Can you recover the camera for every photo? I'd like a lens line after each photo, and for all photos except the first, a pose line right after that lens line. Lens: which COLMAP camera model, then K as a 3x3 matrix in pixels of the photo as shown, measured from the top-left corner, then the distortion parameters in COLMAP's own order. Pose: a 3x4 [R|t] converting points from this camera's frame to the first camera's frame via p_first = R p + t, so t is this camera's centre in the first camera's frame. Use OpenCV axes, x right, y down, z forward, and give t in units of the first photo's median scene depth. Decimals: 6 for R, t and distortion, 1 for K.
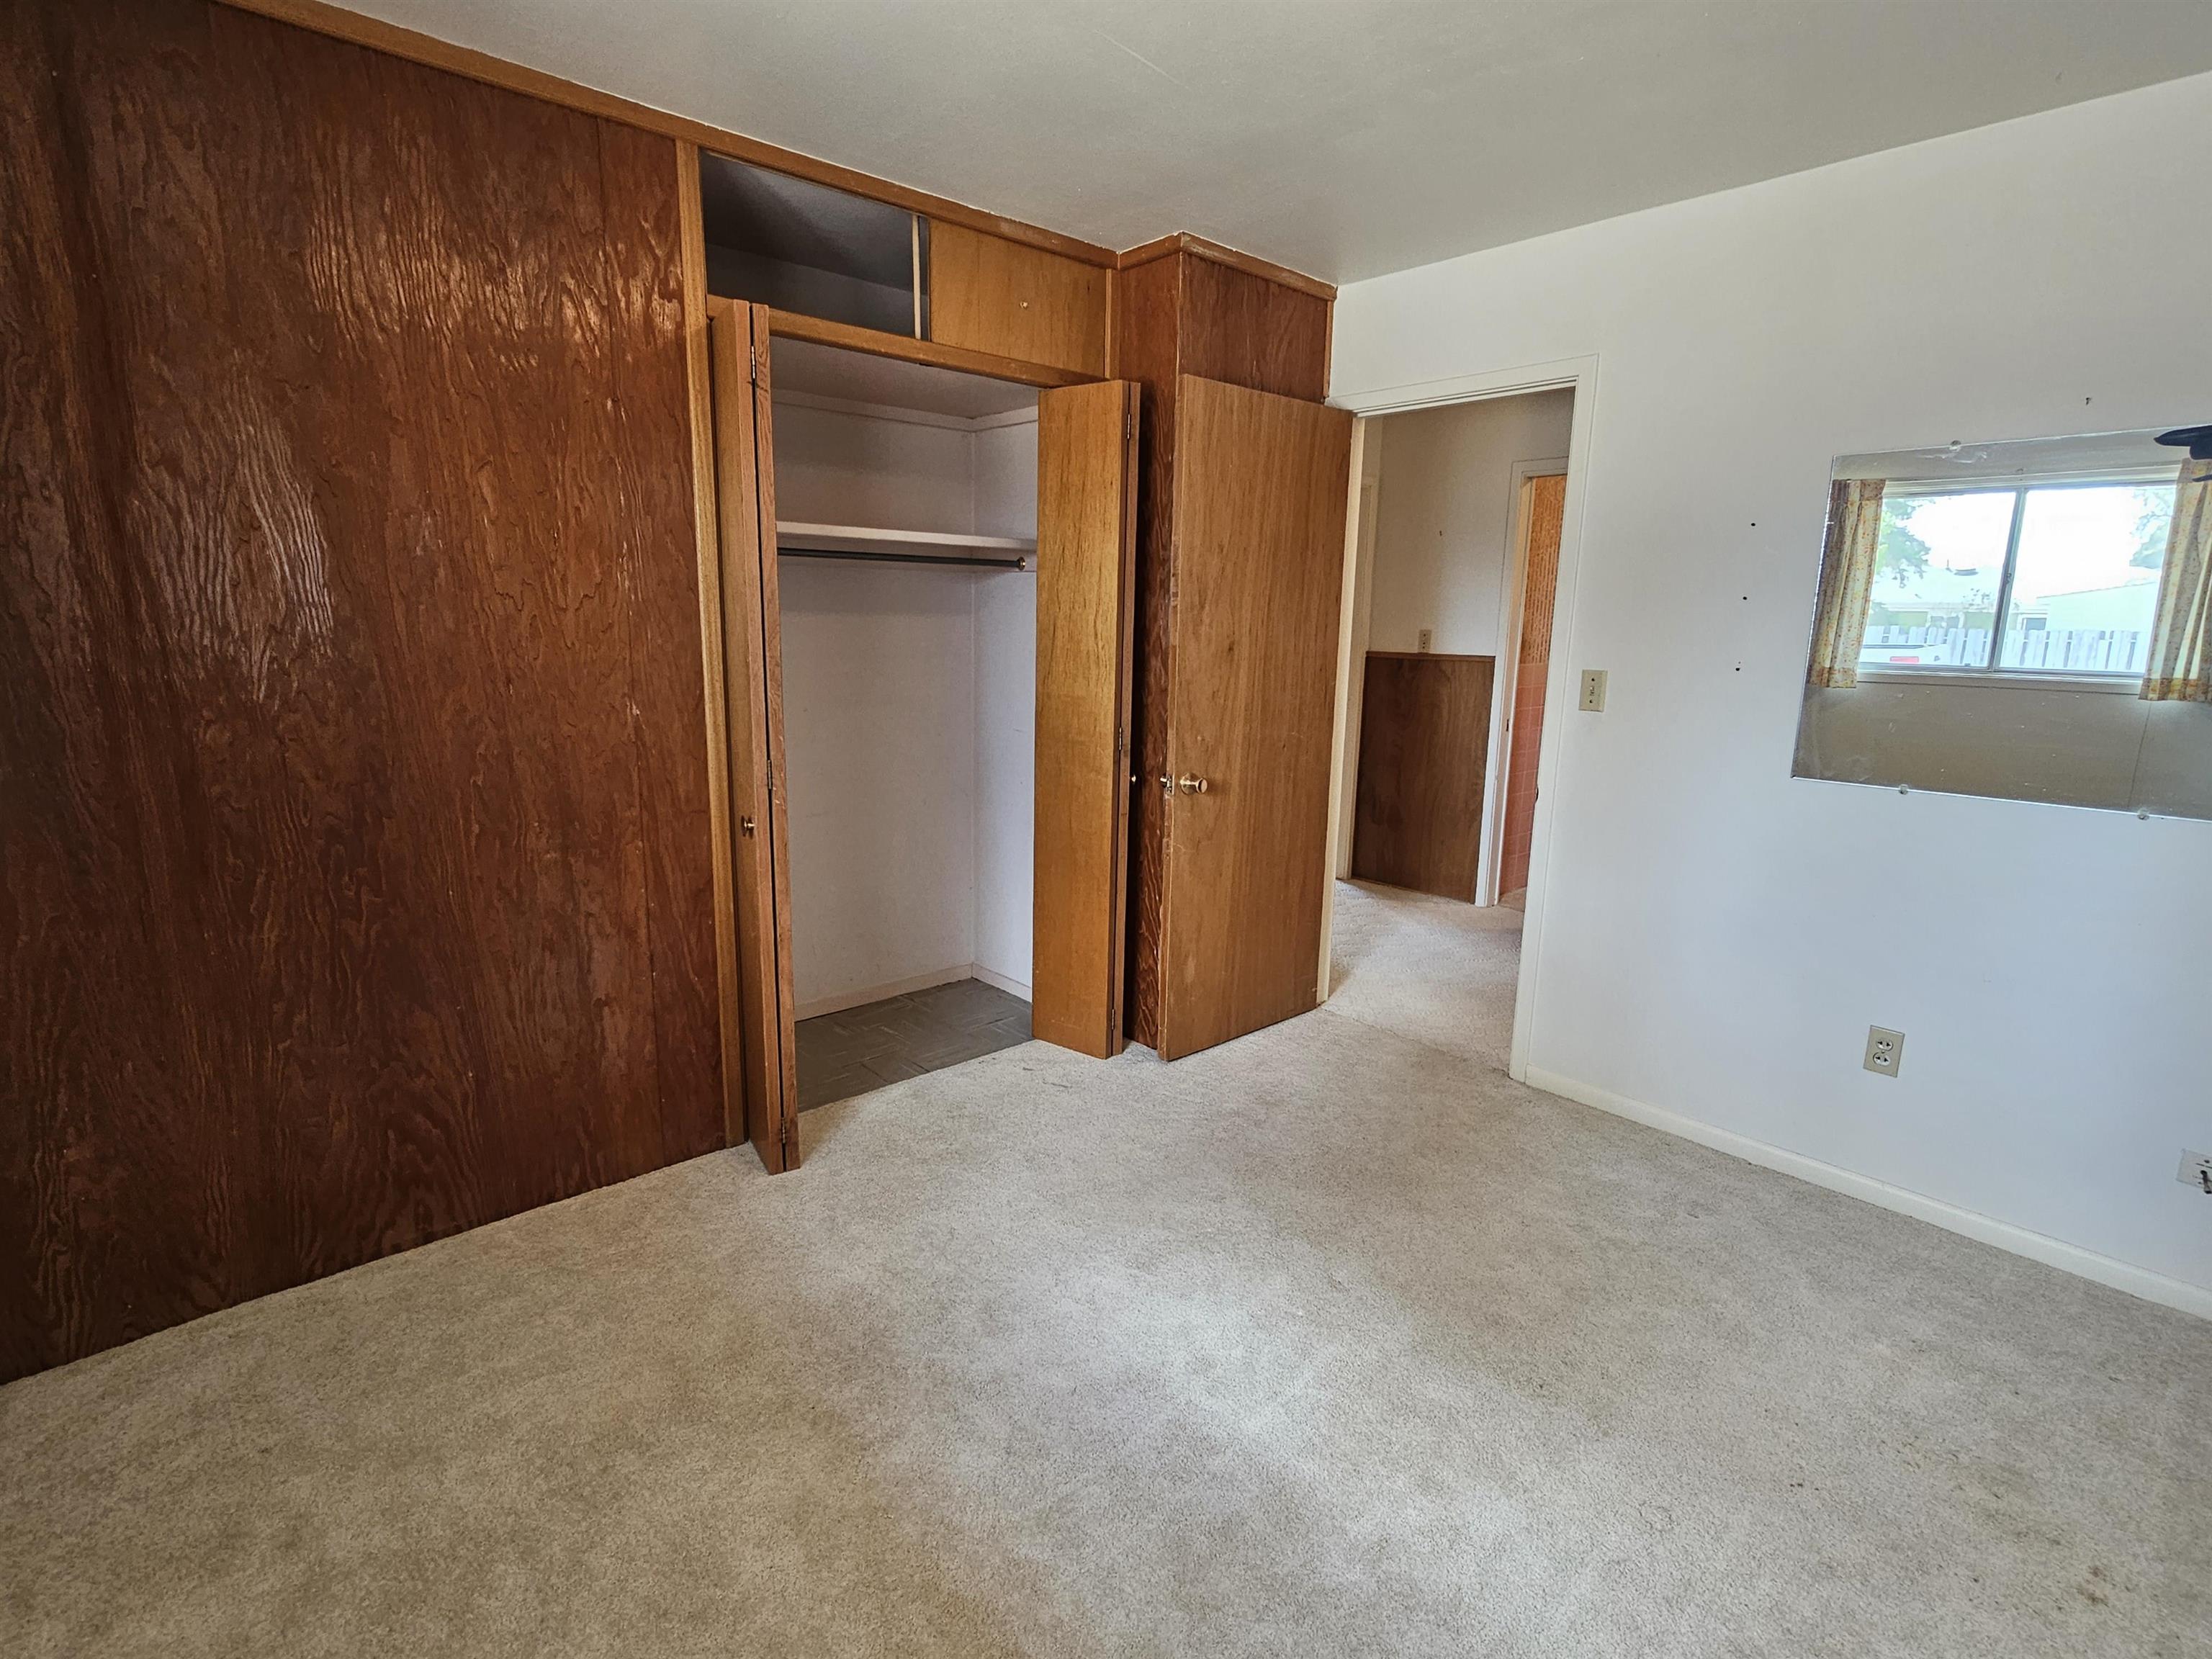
lens RADIAL K [[1085.1, 0, 1086.2], [0, 1085.1, 830.5], [0, 0, 1]] dist [-0.001184, -0.001854]
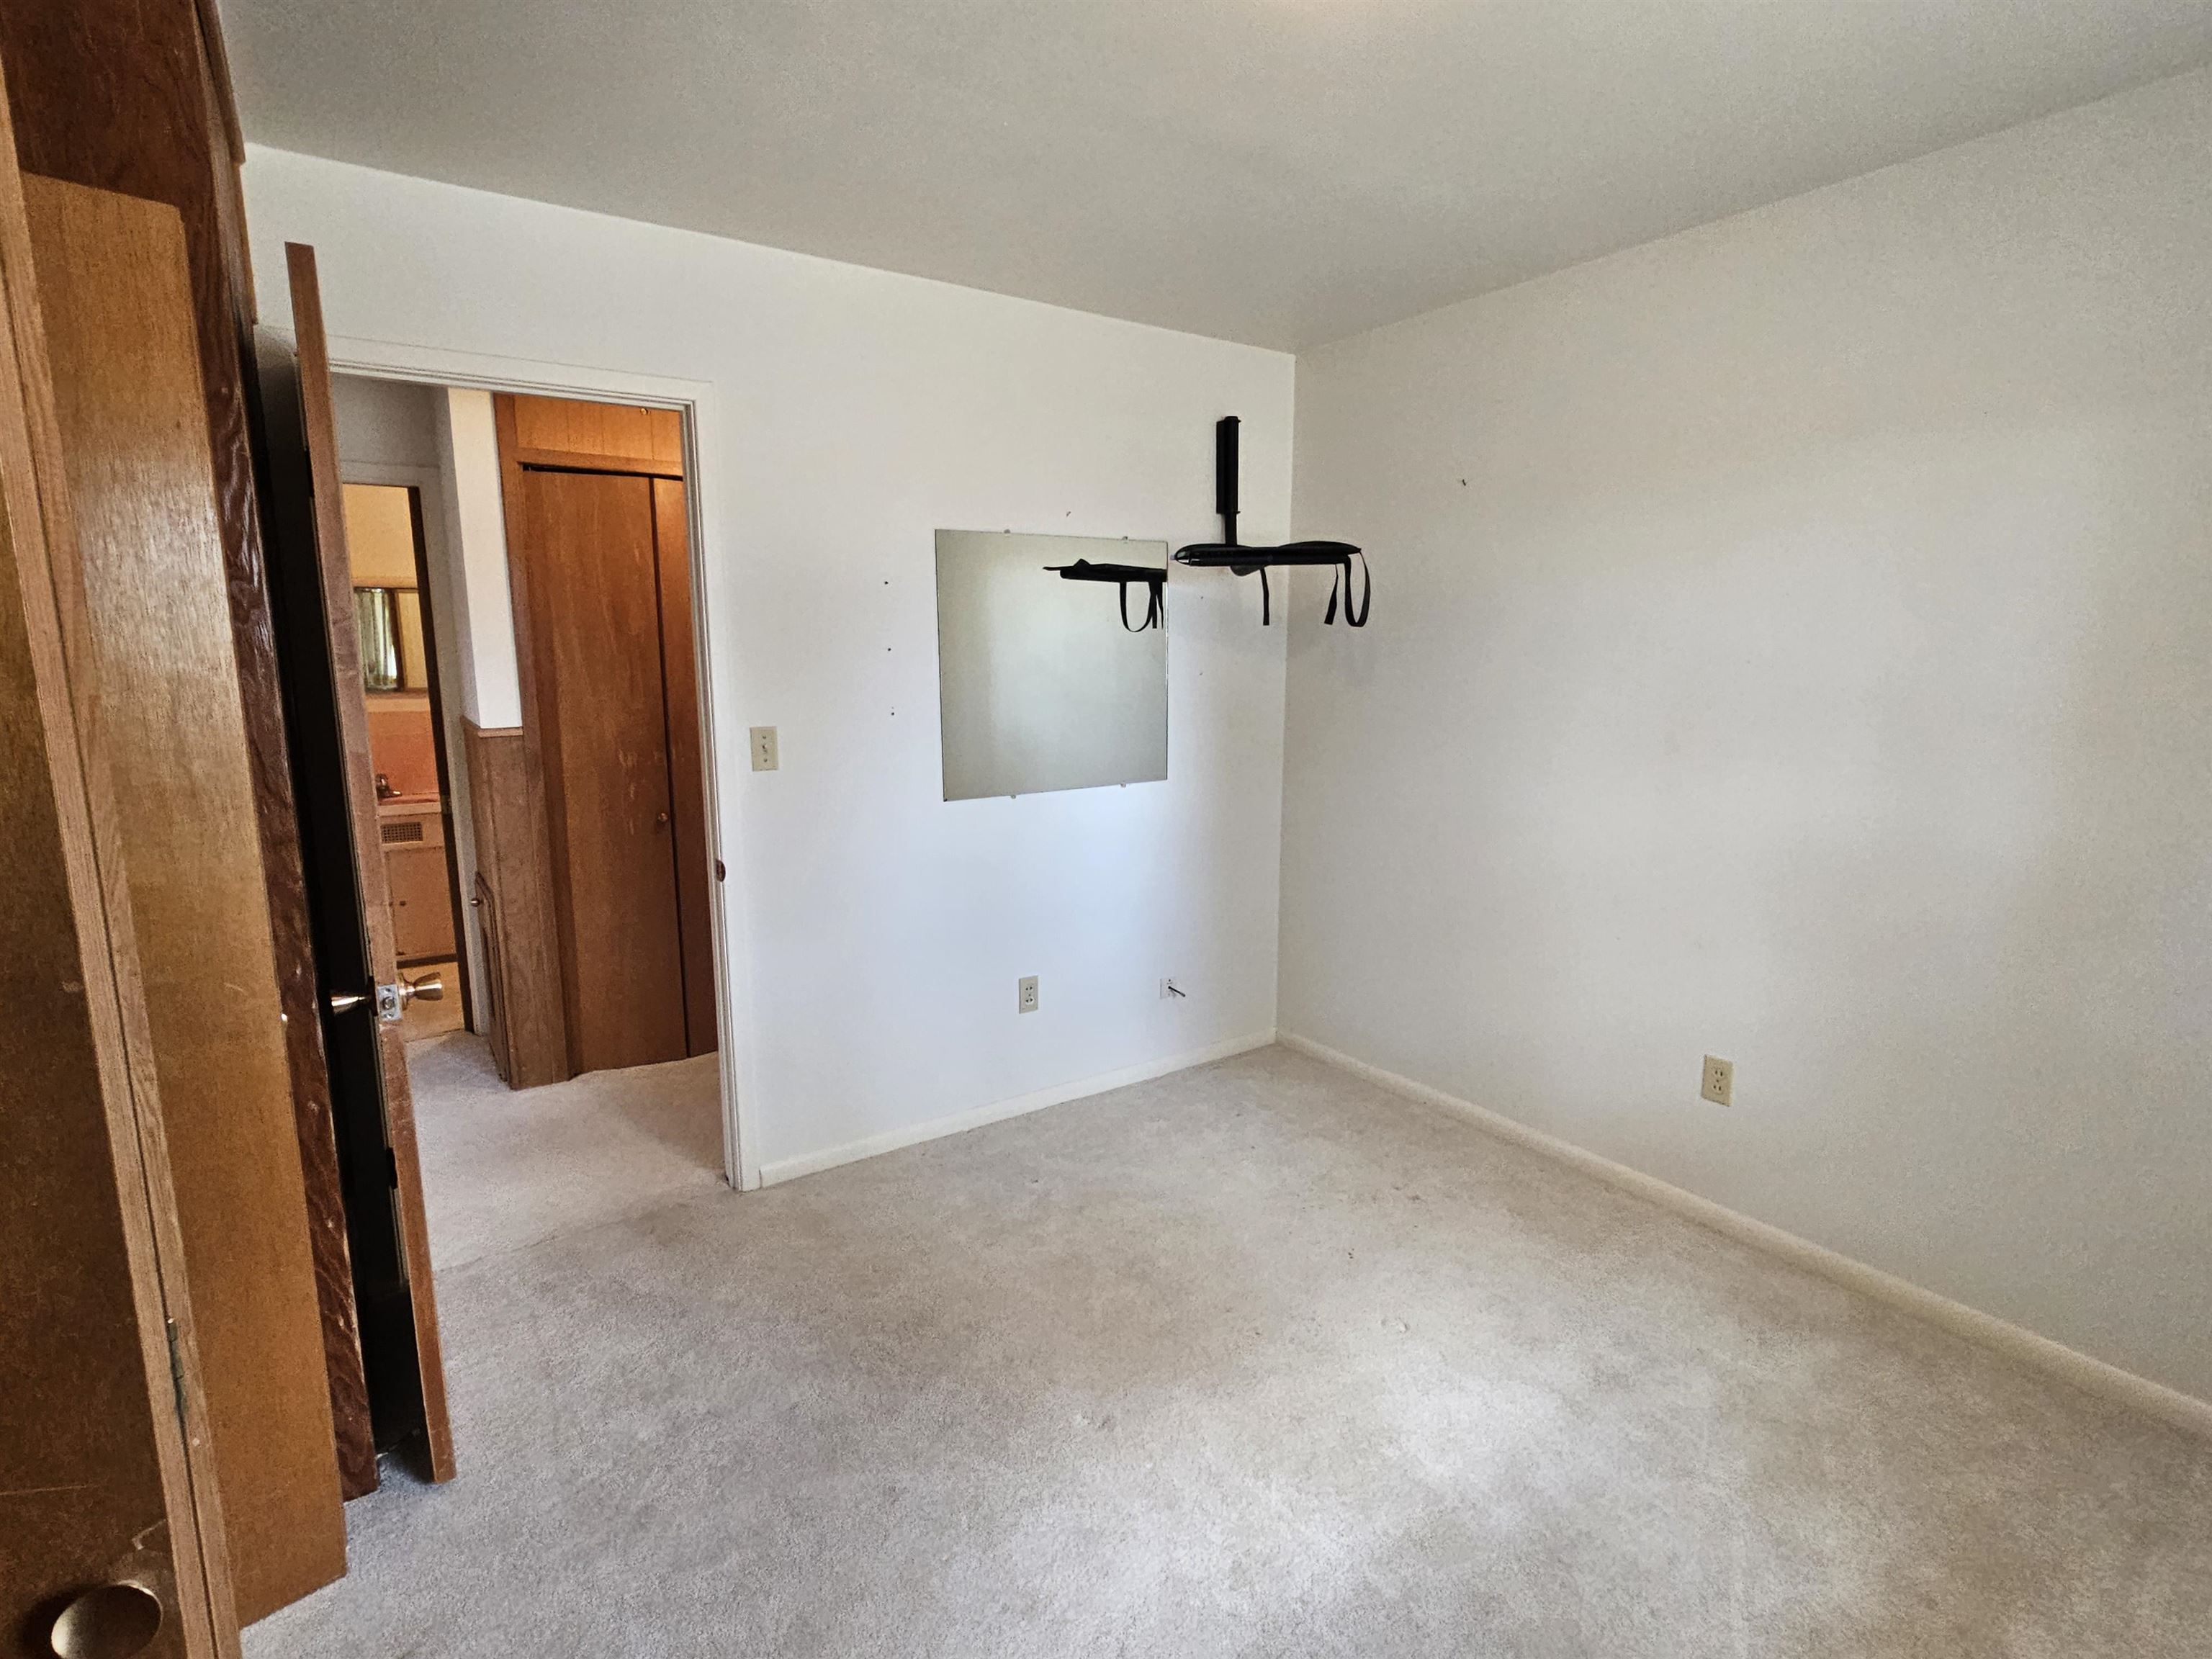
lens RADIAL K [[1085.1, 0, 1102.7], [0, 1085.1, 826.1], [0, 0, 1]] dist [-0.001184, -0.001854]
pose [[0.118892, -0.177131, 0.976980, -0.496579], [0.202270, 0.967646, 0.150824, -0.172877], [-0.972086, 0.179682, 0.150874, 0.696137]]
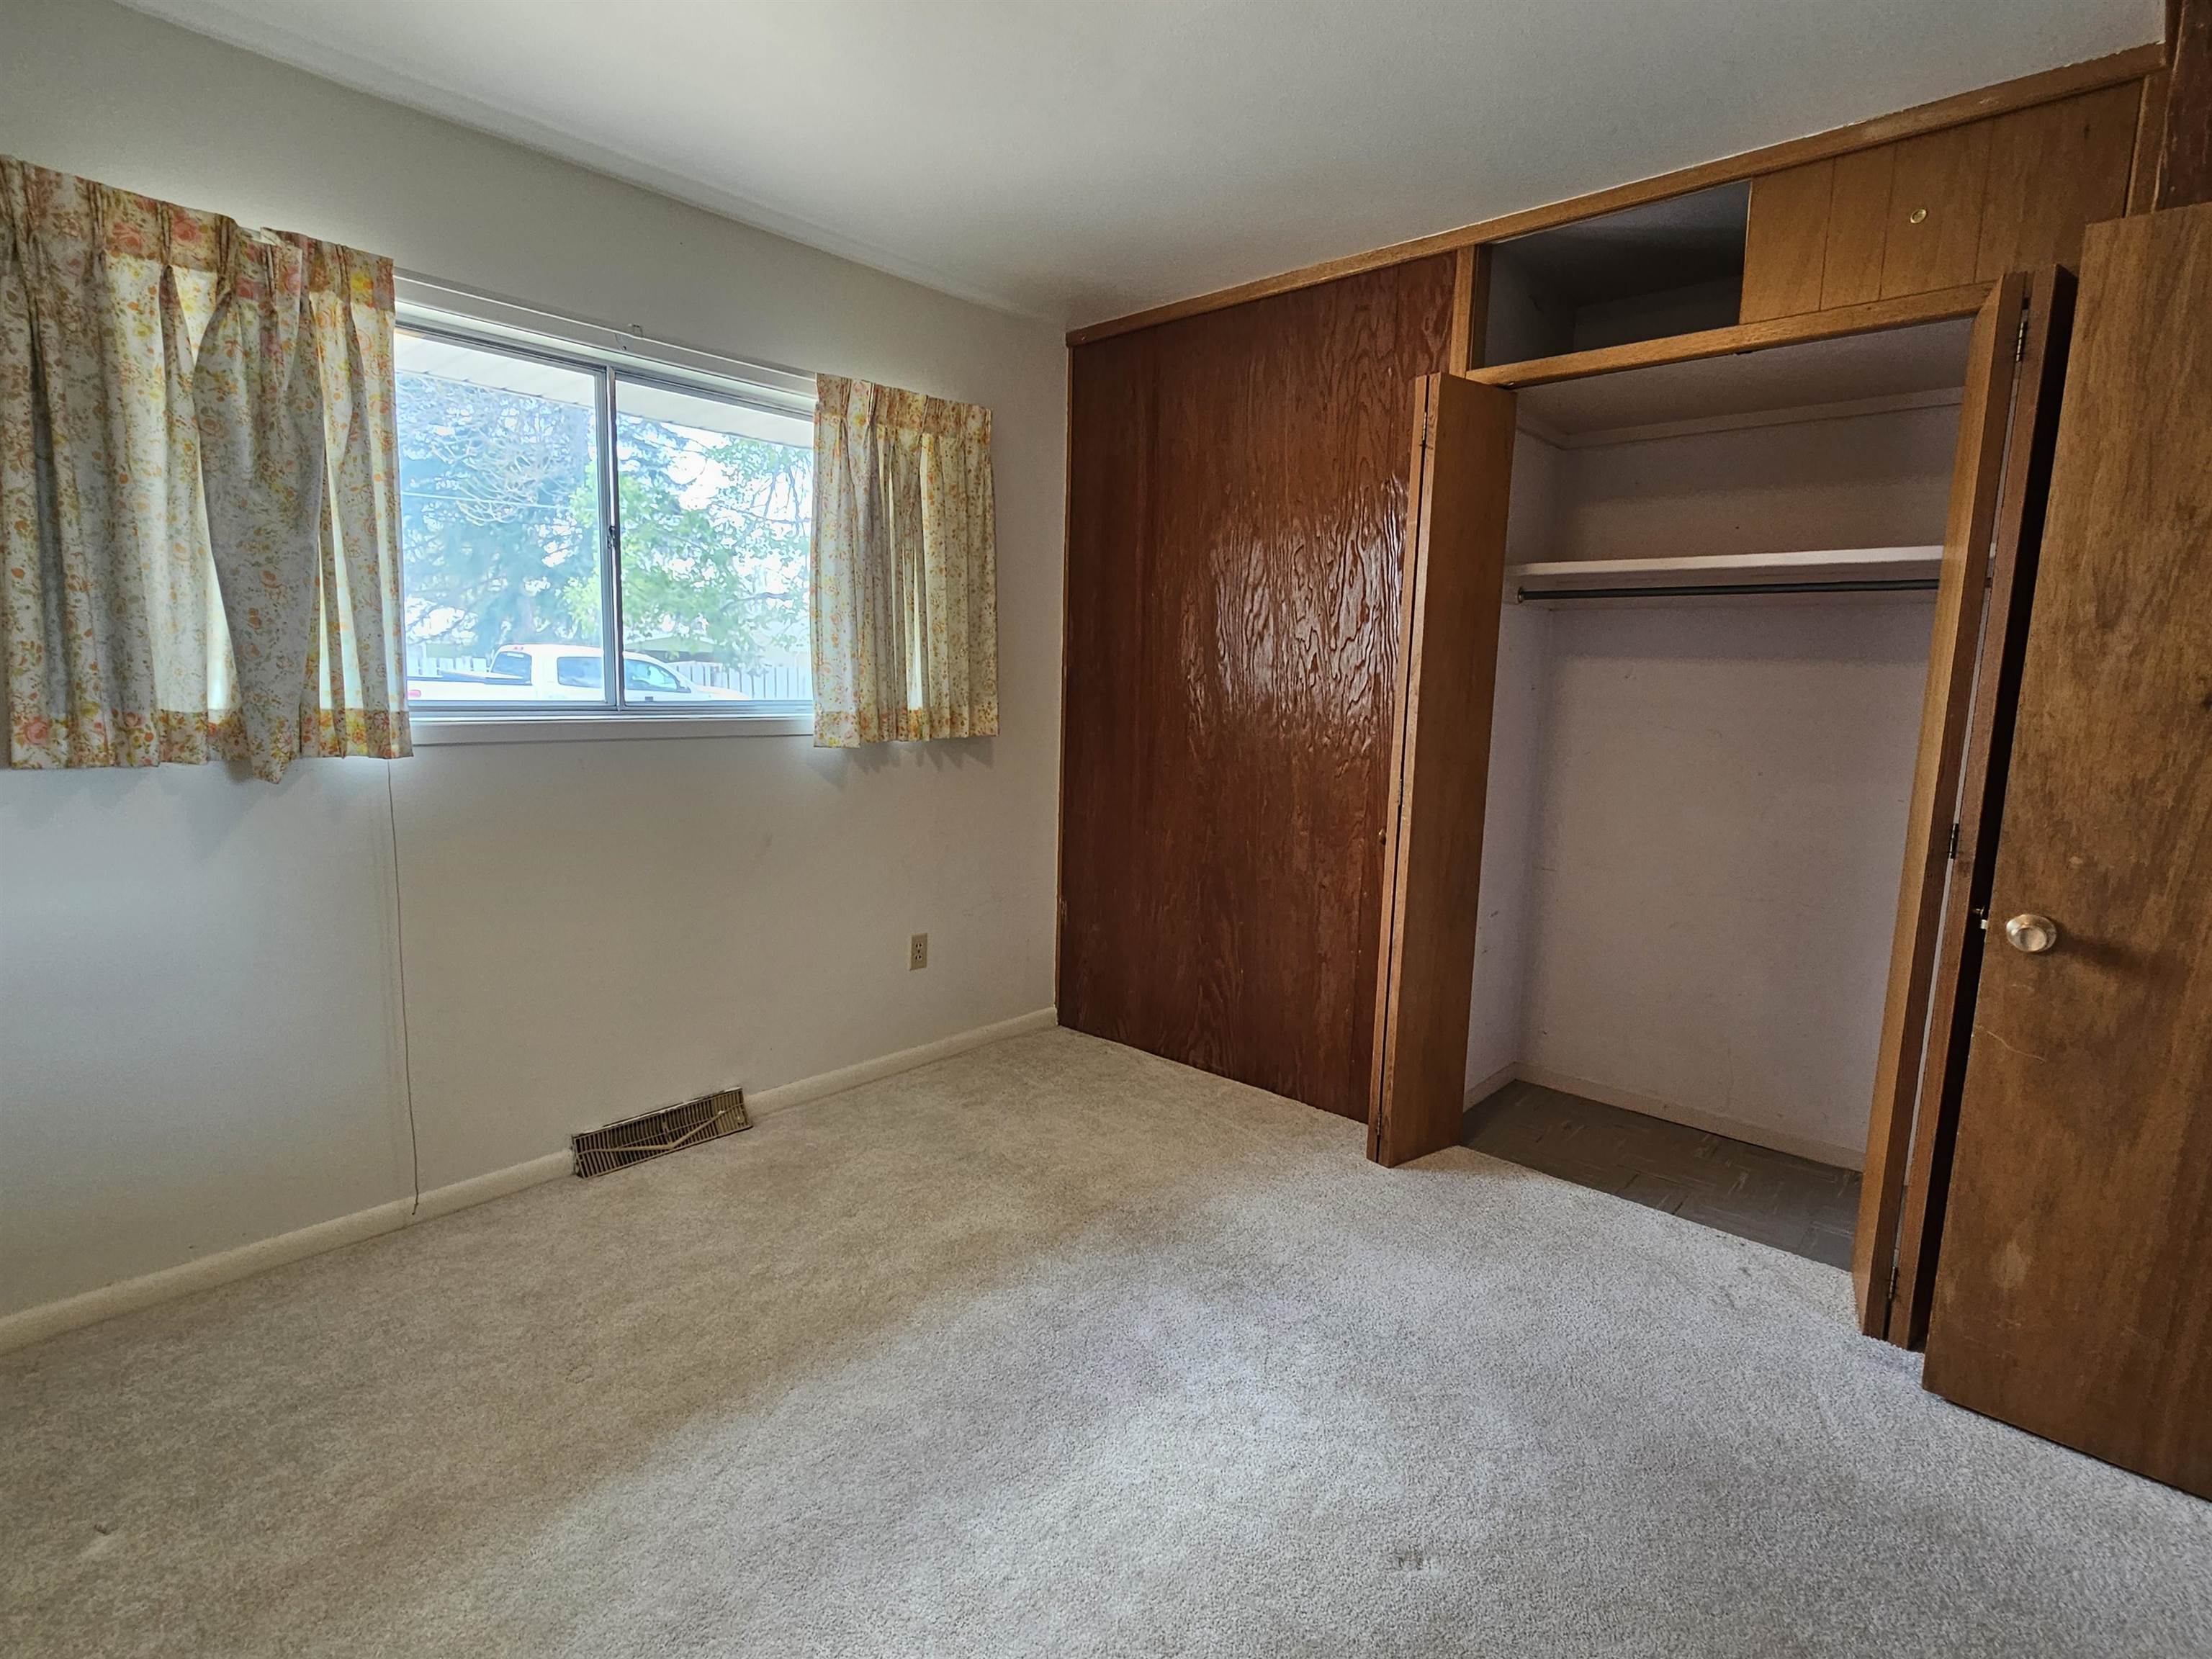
lens RADIAL K [[1085.1, 0, 1103.0], [0, 1085.1, 832.9], [0, 0, 1]] dist [-0.001184, -0.001854]
pose [[0.095475, 0.127772, -0.987197, 0.759796], [-0.220968, 0.969705, 0.104137, -0.058604], [0.970597, 0.208196, 0.120816, 0.569944]]
